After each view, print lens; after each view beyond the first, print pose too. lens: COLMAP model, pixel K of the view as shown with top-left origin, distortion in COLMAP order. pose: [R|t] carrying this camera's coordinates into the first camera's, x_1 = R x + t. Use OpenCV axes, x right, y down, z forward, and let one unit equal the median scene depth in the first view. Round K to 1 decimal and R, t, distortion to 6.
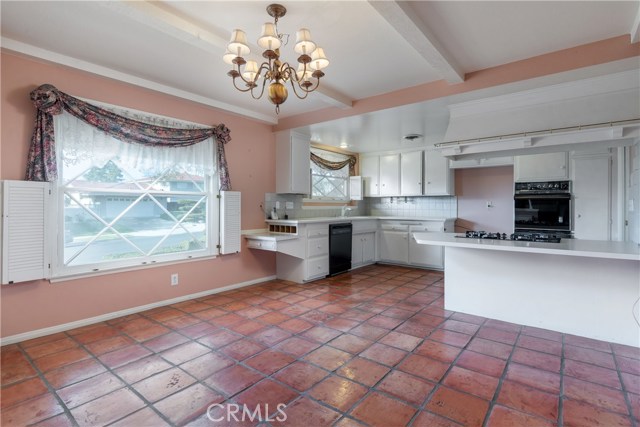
lens RADIAL K [[297.0, 0, 324.0], [0, 297.0, 202.8], [0, 0, 1]] dist [-0.001406, -0.000168]
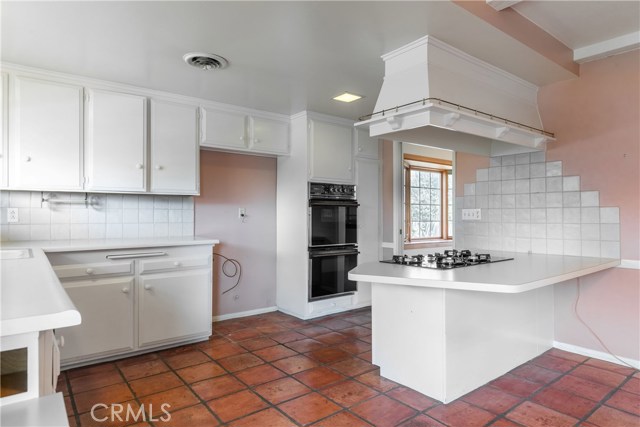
lens RADIAL K [[385.1, 0, 318.3], [0, 385.1, 211.3], [0, 0, 1]] dist [0.001551, 0.000672]
pose [[0.240503, 0.007485, 0.970620, -0.237083], [-0.008182, 0.999950, -0.005684, 0.006223], [-0.970614, -0.006574, 0.240552, 0.734984]]
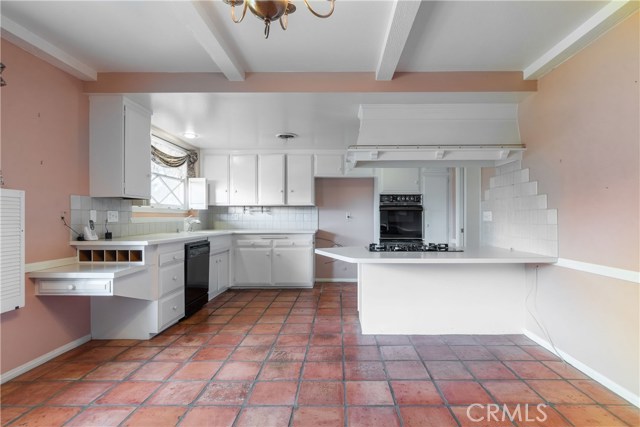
lens RADIAL K [[319.9, 0, 323.1], [0, 319.9, 211.4], [0, 0, 1]] dist [0.000215, -0.000369]
pose [[0.802583, 0.008103, 0.596486, -0.176528], [-0.003825, 0.999957, -0.008437, 0.001682], [-0.596529, 0.004490, 0.802579, 0.214435]]
